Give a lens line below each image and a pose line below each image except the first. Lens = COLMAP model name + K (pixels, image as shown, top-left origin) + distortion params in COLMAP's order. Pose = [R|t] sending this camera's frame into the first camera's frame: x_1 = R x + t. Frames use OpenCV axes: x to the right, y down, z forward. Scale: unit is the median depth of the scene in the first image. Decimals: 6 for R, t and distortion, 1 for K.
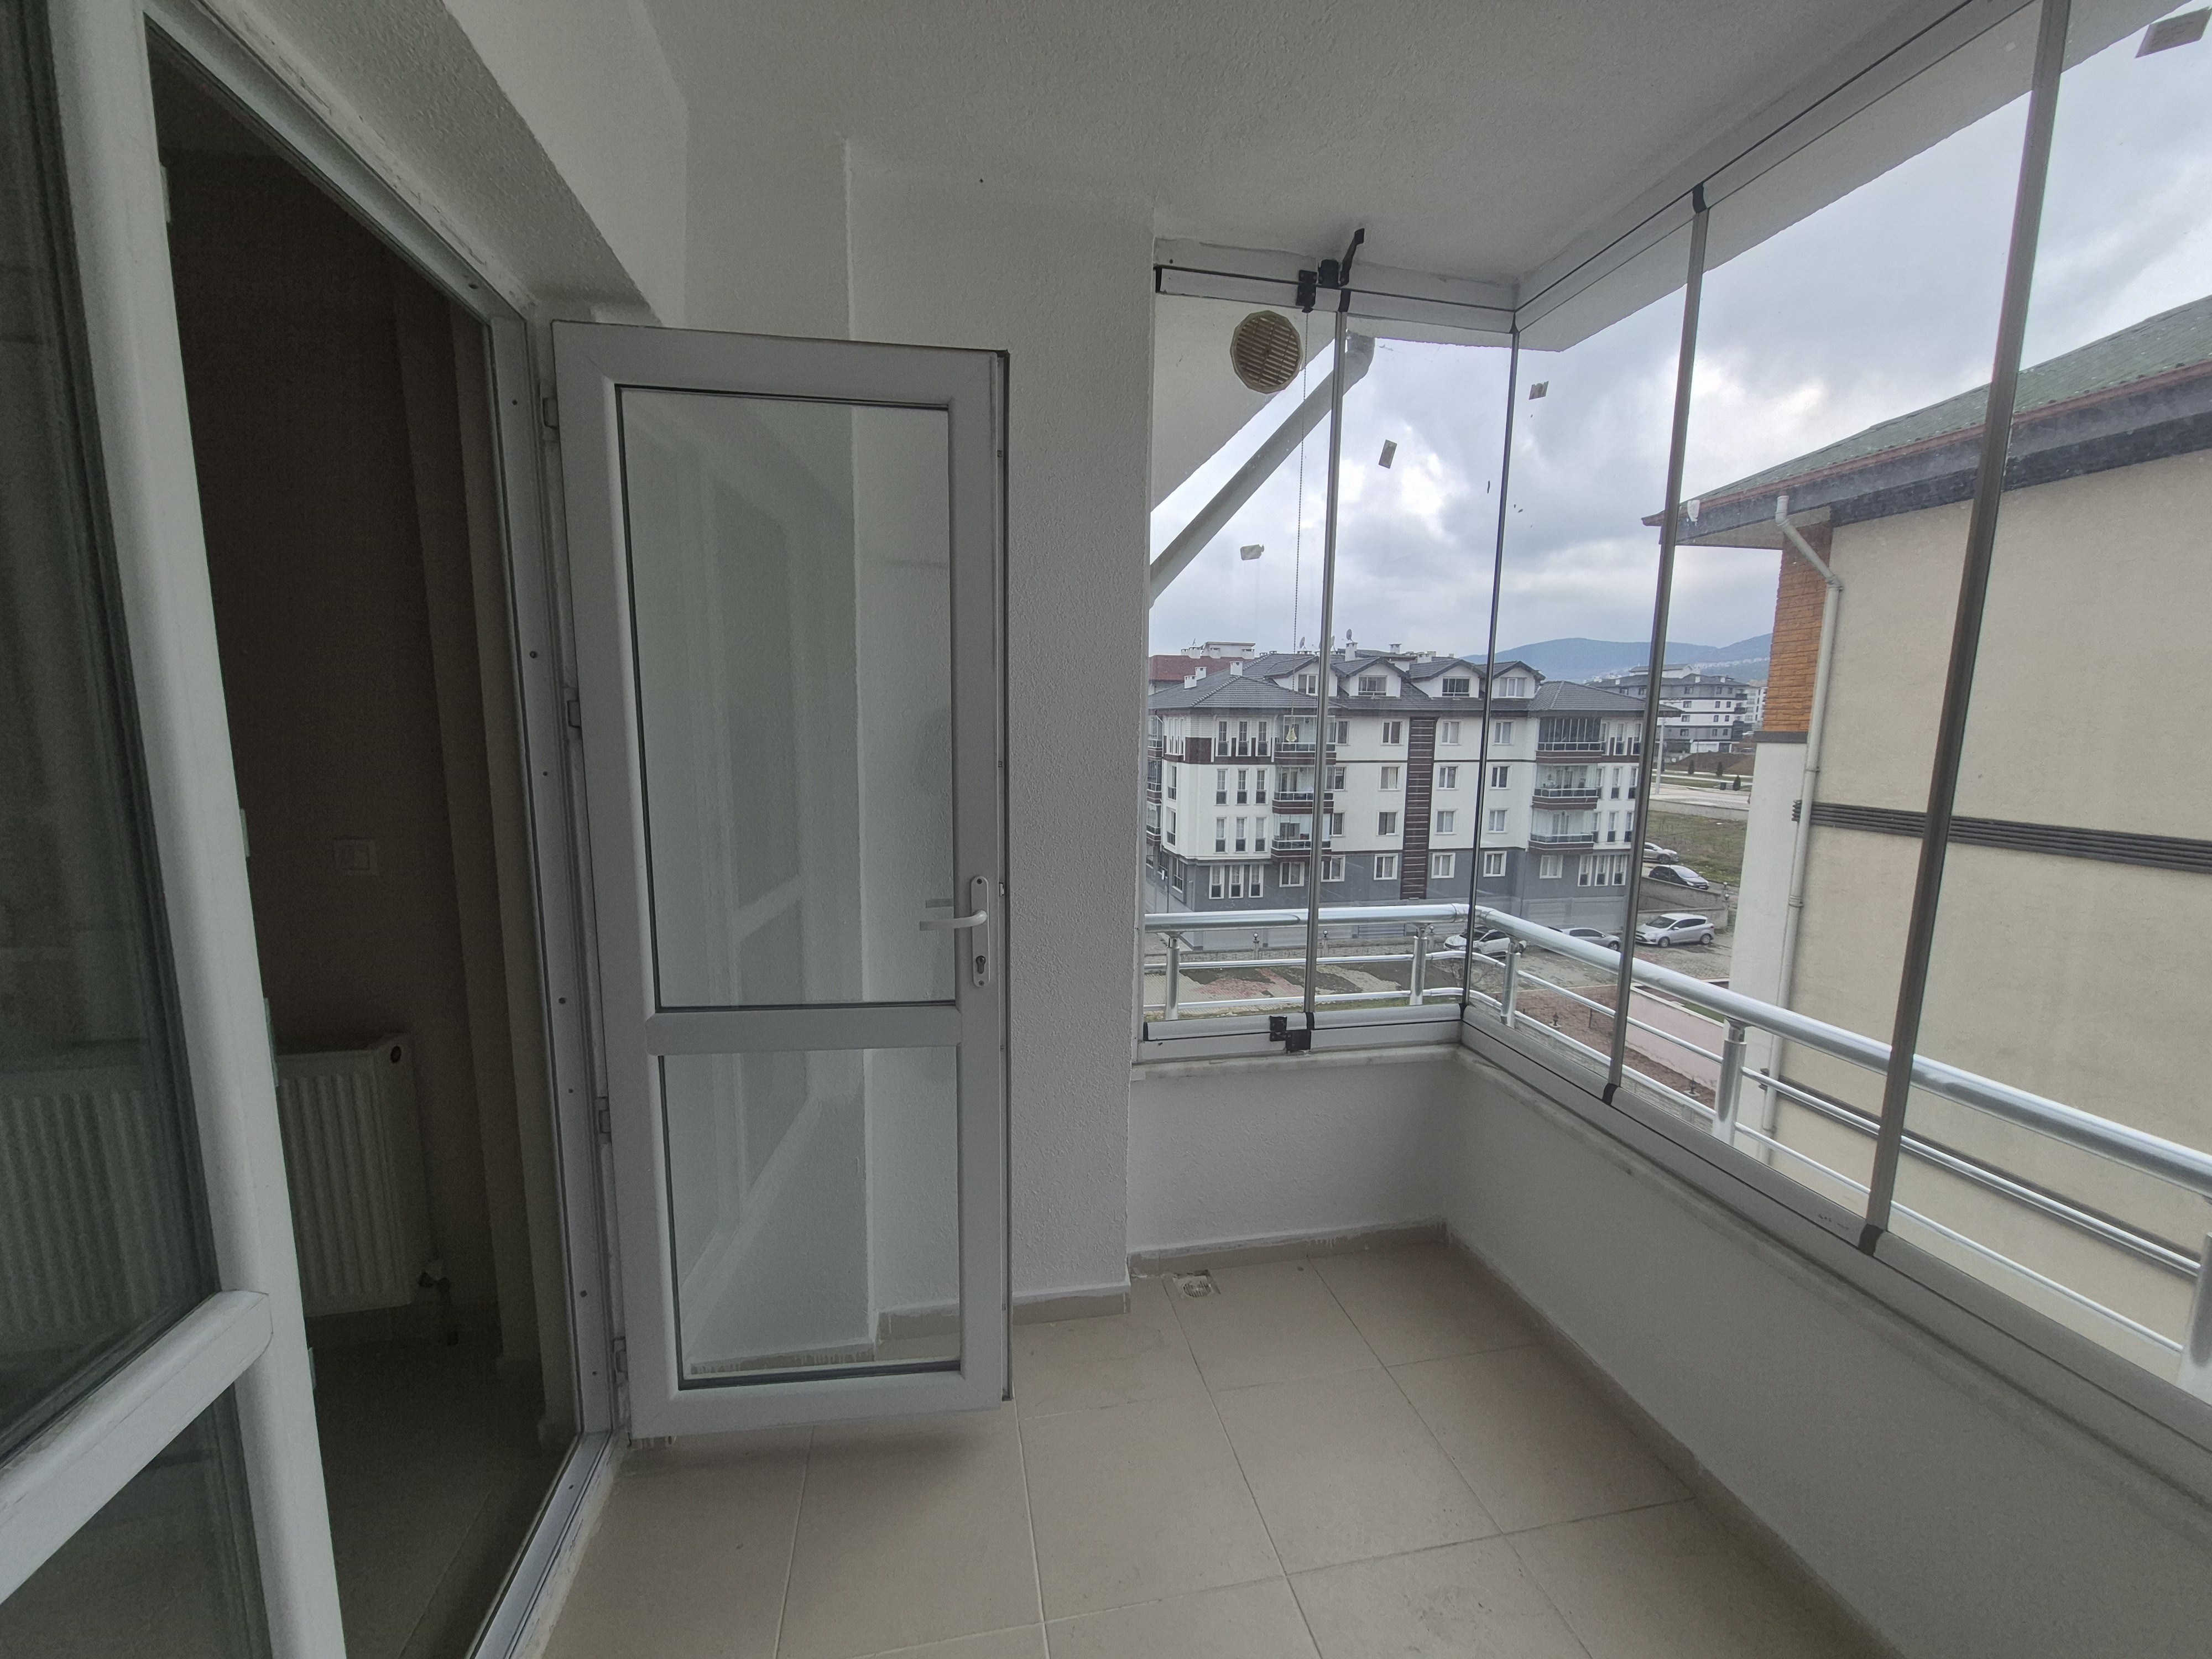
lens RADIAL K [[865.0, 0, 1087.2], [0, 865.0, 839.1], [0, 0, 1]] dist [0.005173, -0.000498]
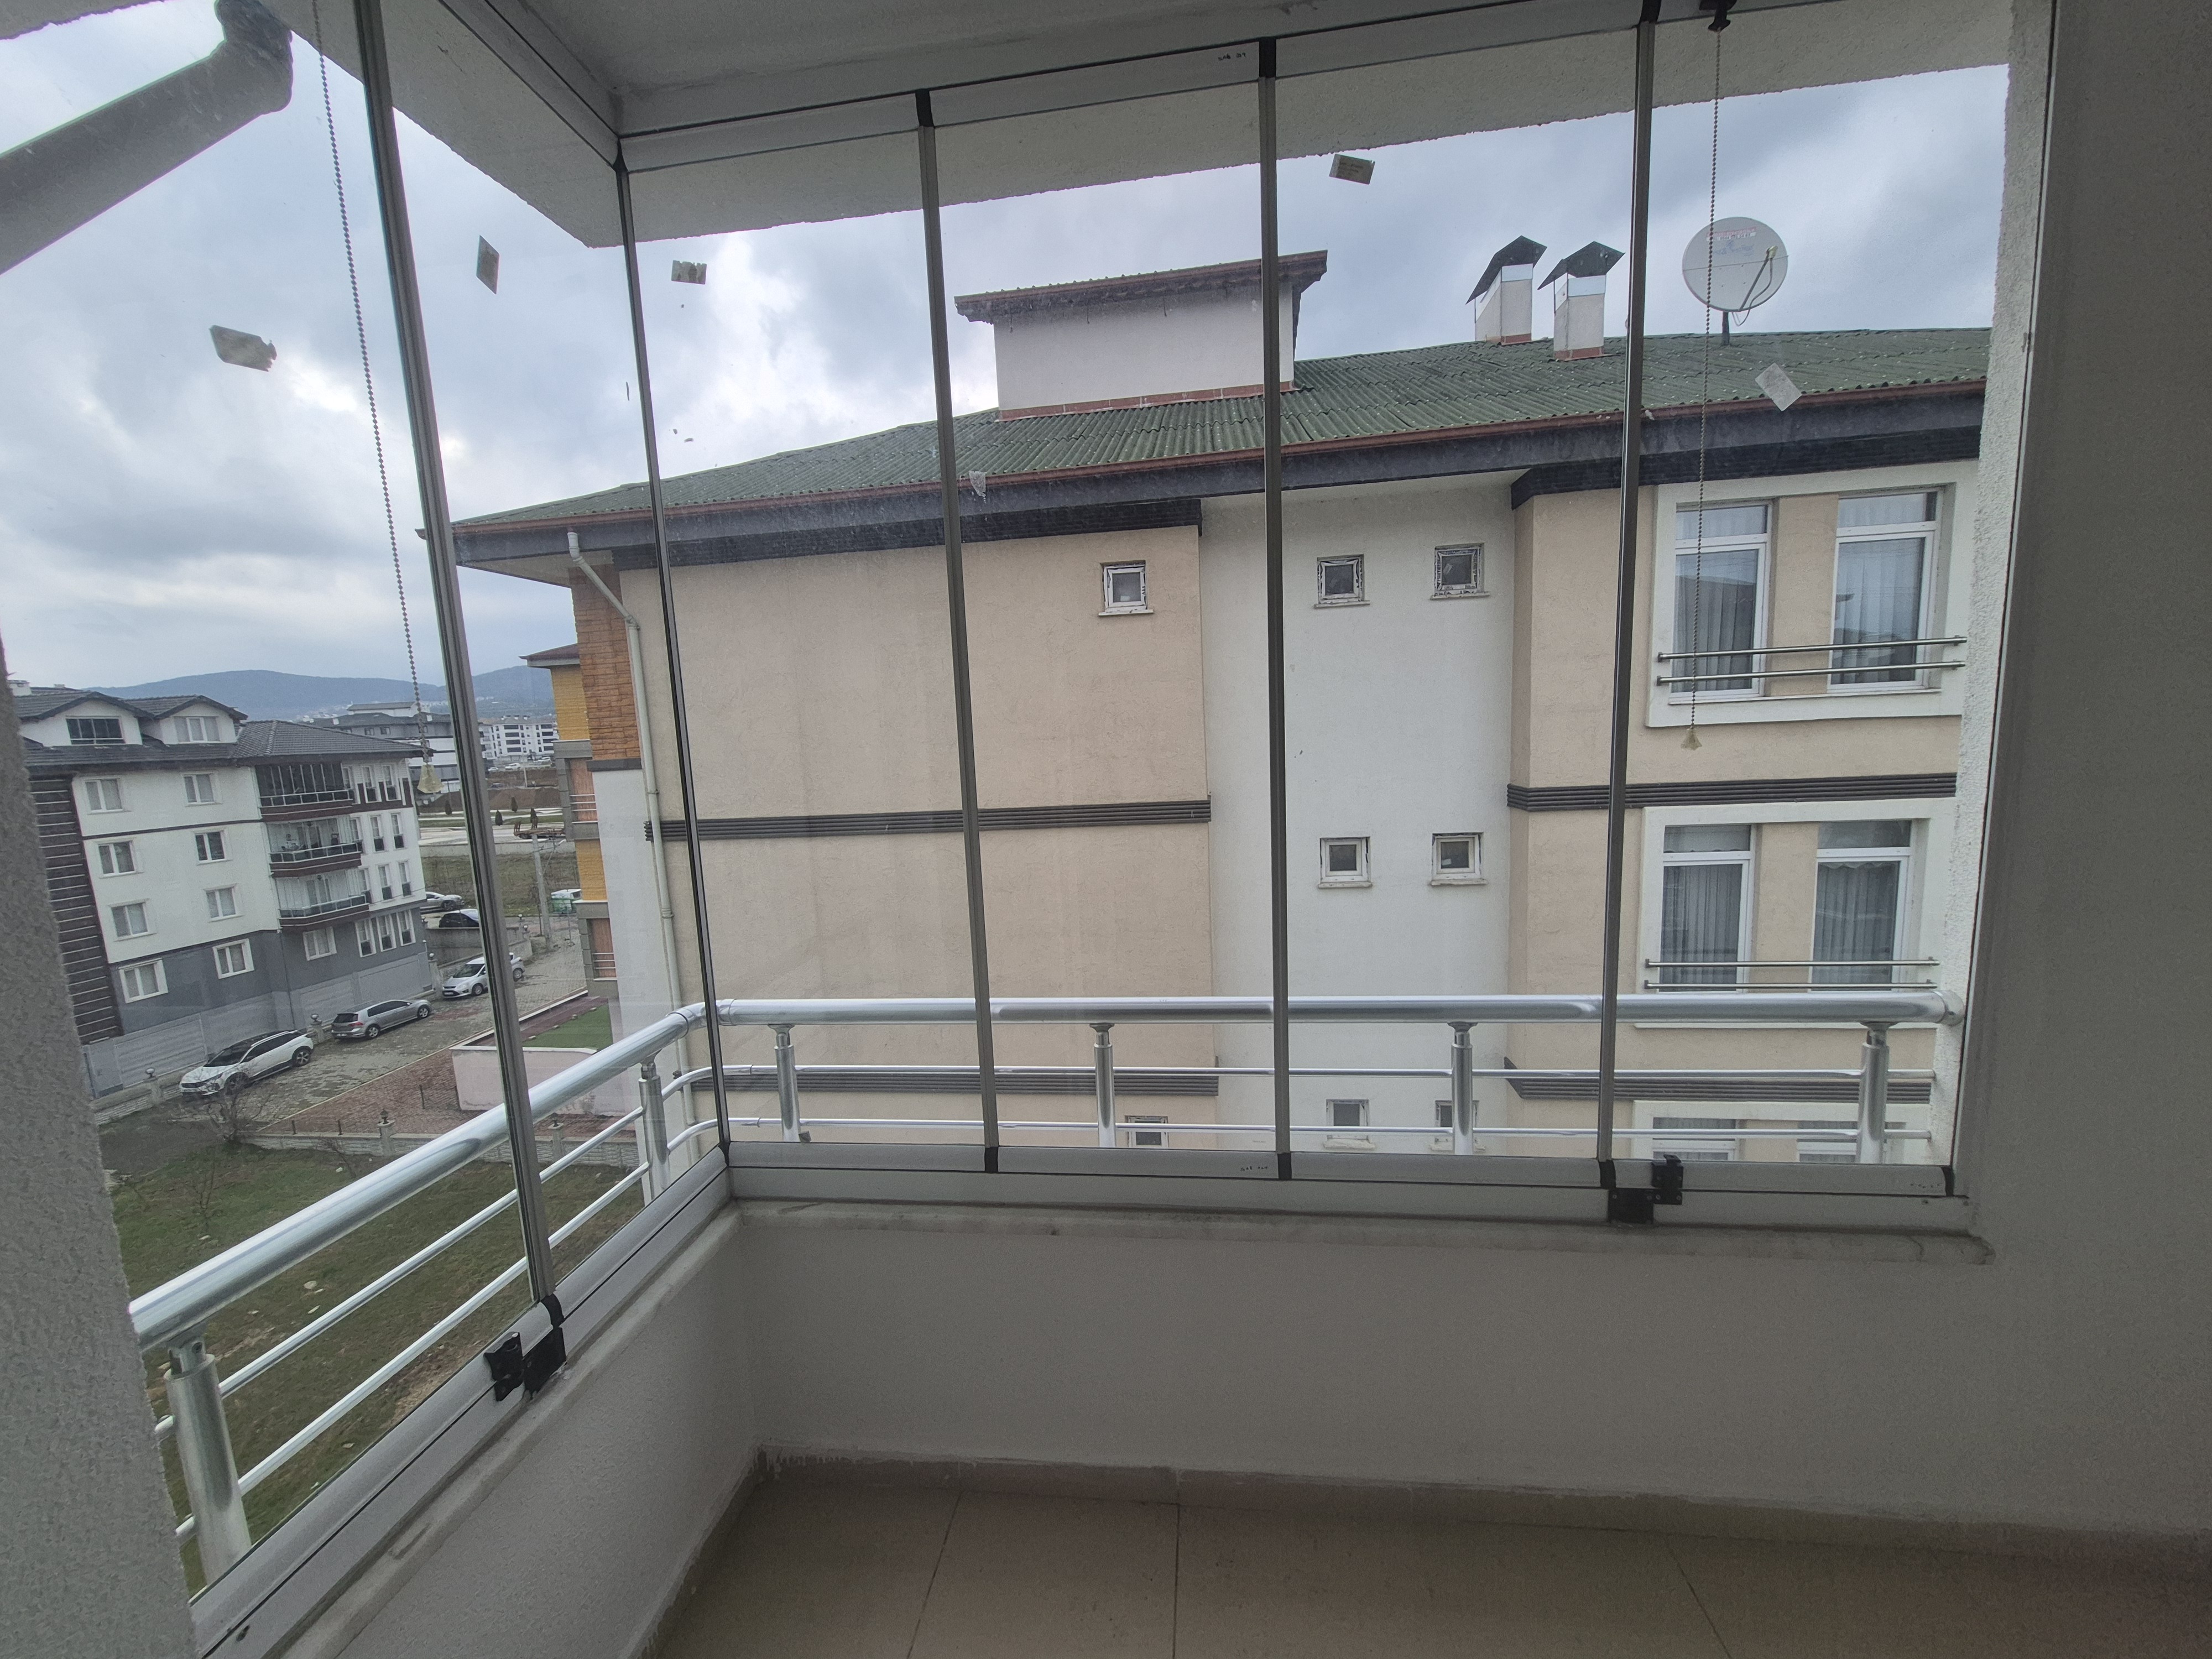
lens RADIAL K [[865.0, 0, 1092.2], [0, 865.0, 840.9], [0, 0, 1]] dist [0.005173, -0.000498]
pose [[0.304149, -0.145212, 0.941492, -0.006326], [0.184309, 0.978610, 0.091395, -0.003730], [-0.934625, 0.145728, 0.324407, 0.029513]]
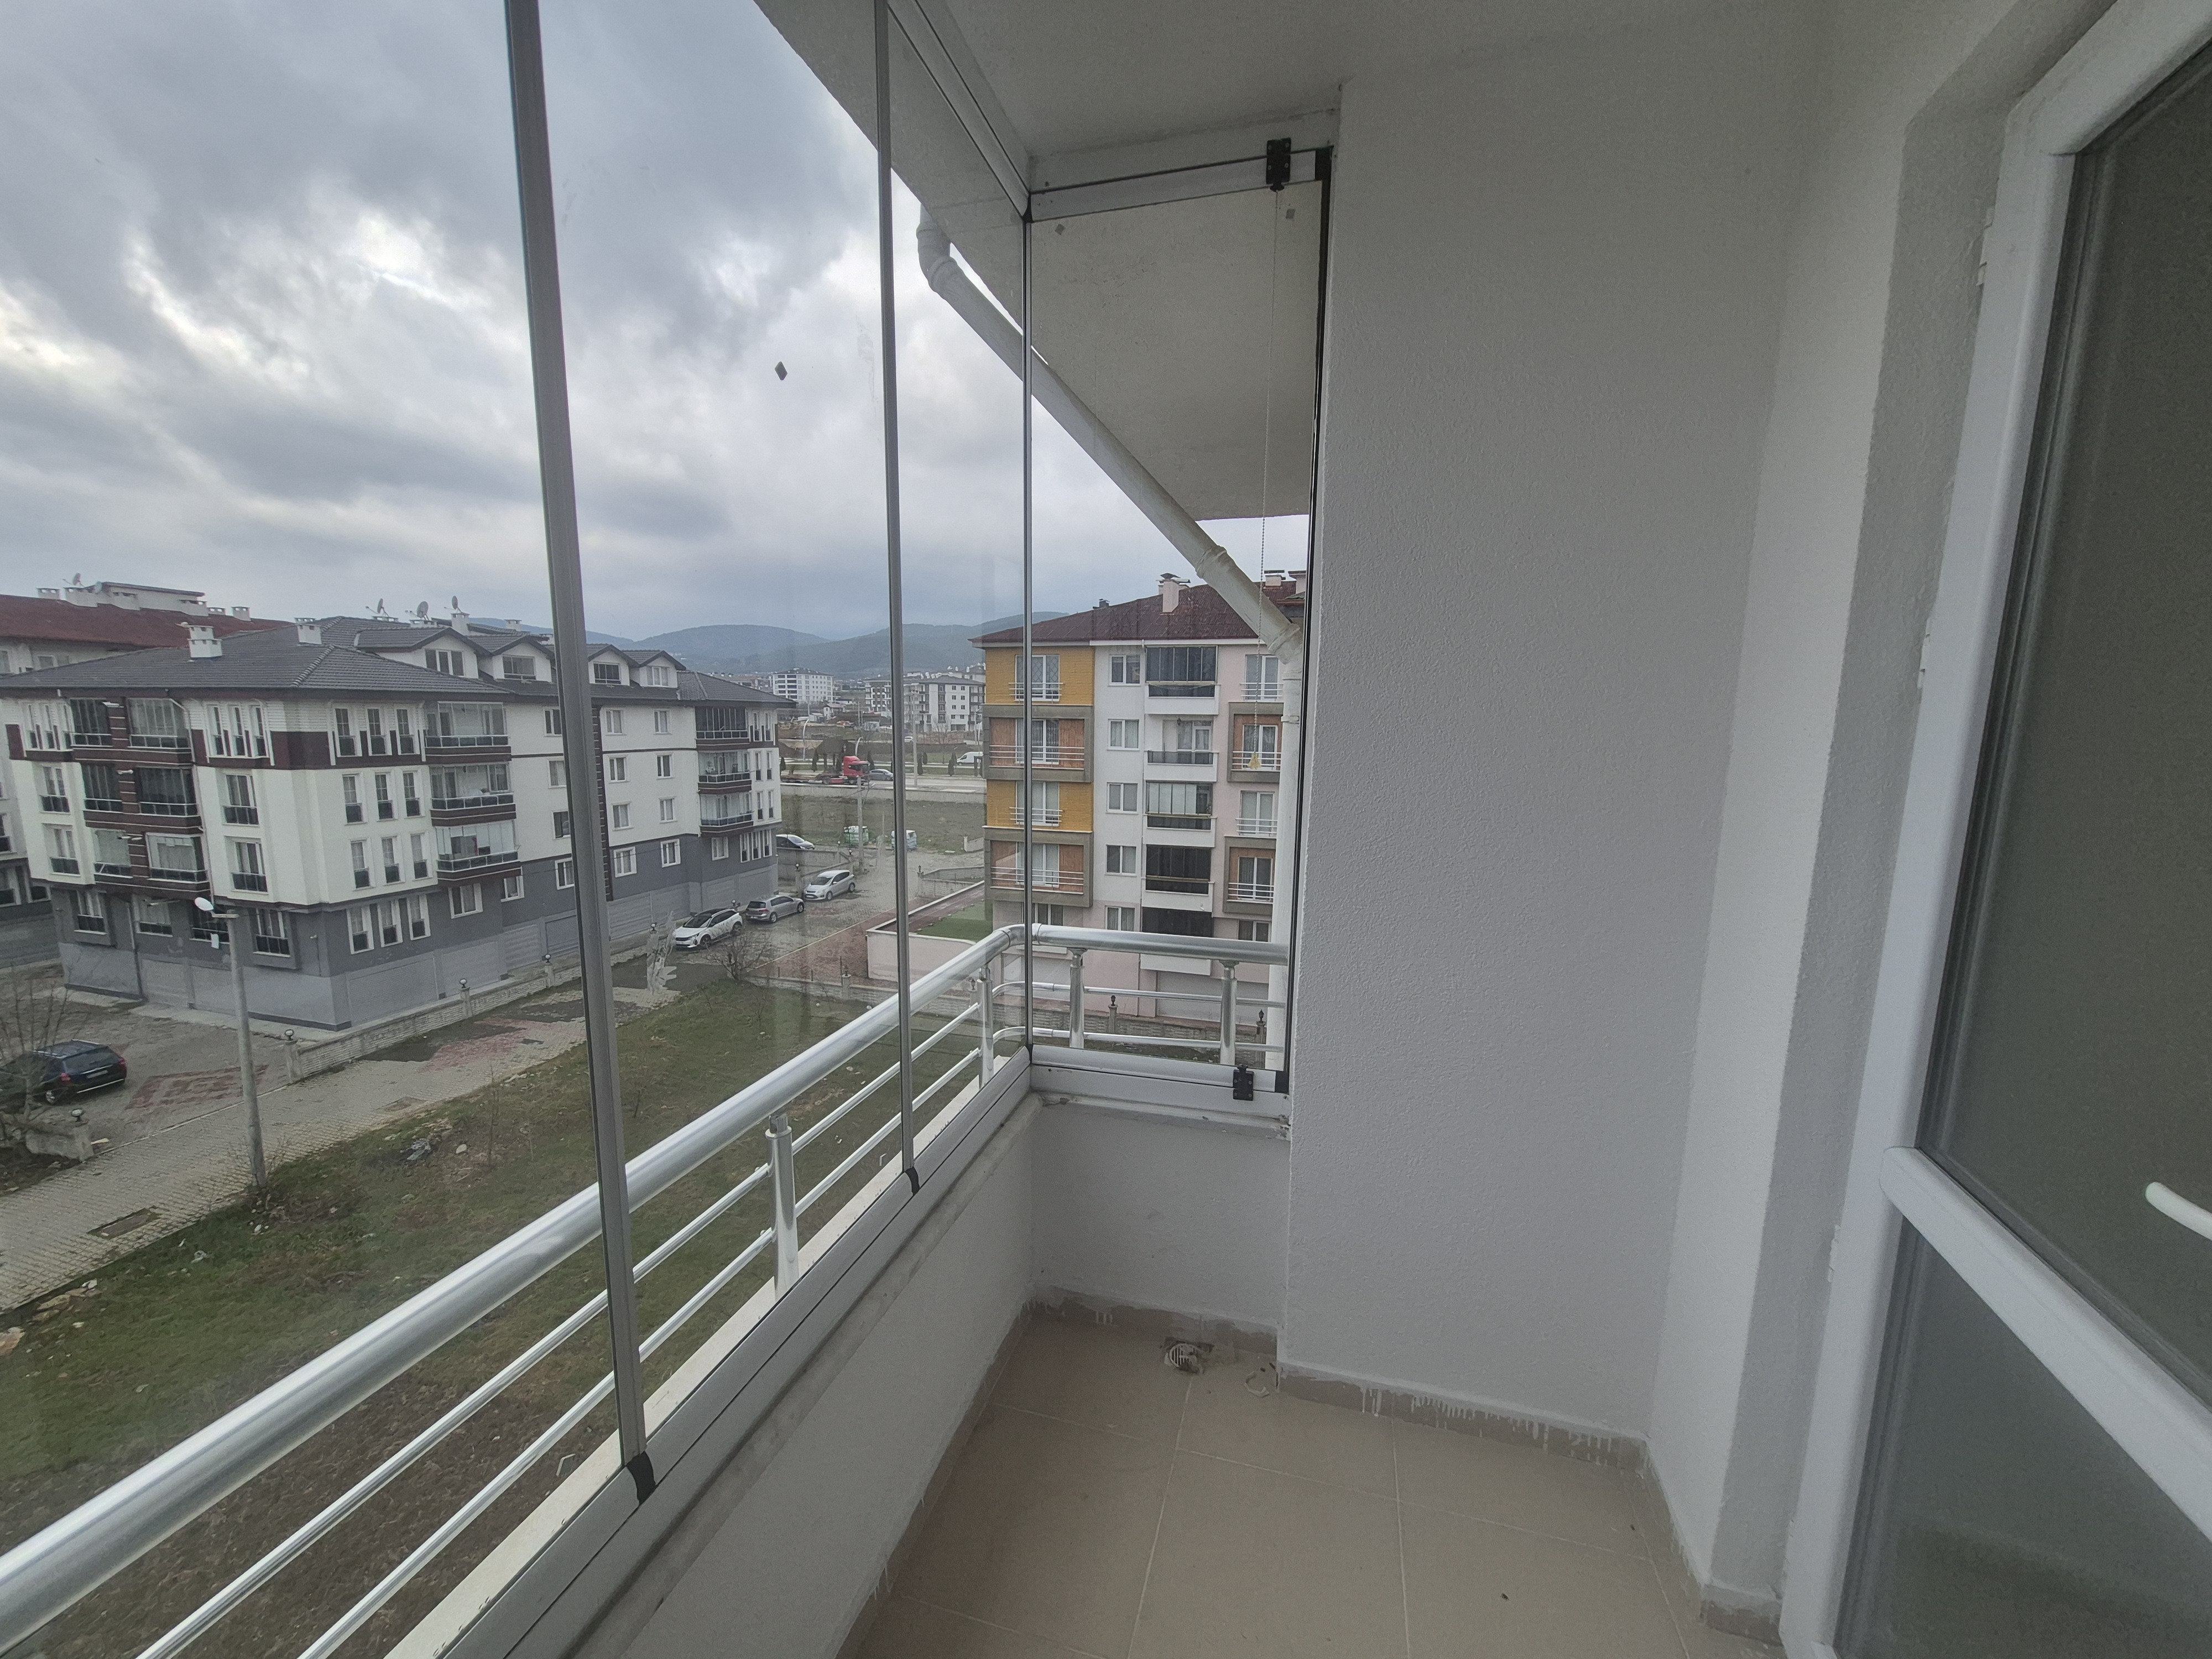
lens RADIAL K [[865.0, 0, 1096.1], [0, 865.0, 844.6], [0, 0, 1]] dist [0.005173, -0.000498]
pose [[0.459058, -0.131669, 0.878595, -0.197712], [0.113270, 0.989560, 0.089115, -0.015680], [-0.881156, 0.058609, 0.469180, 0.103726]]
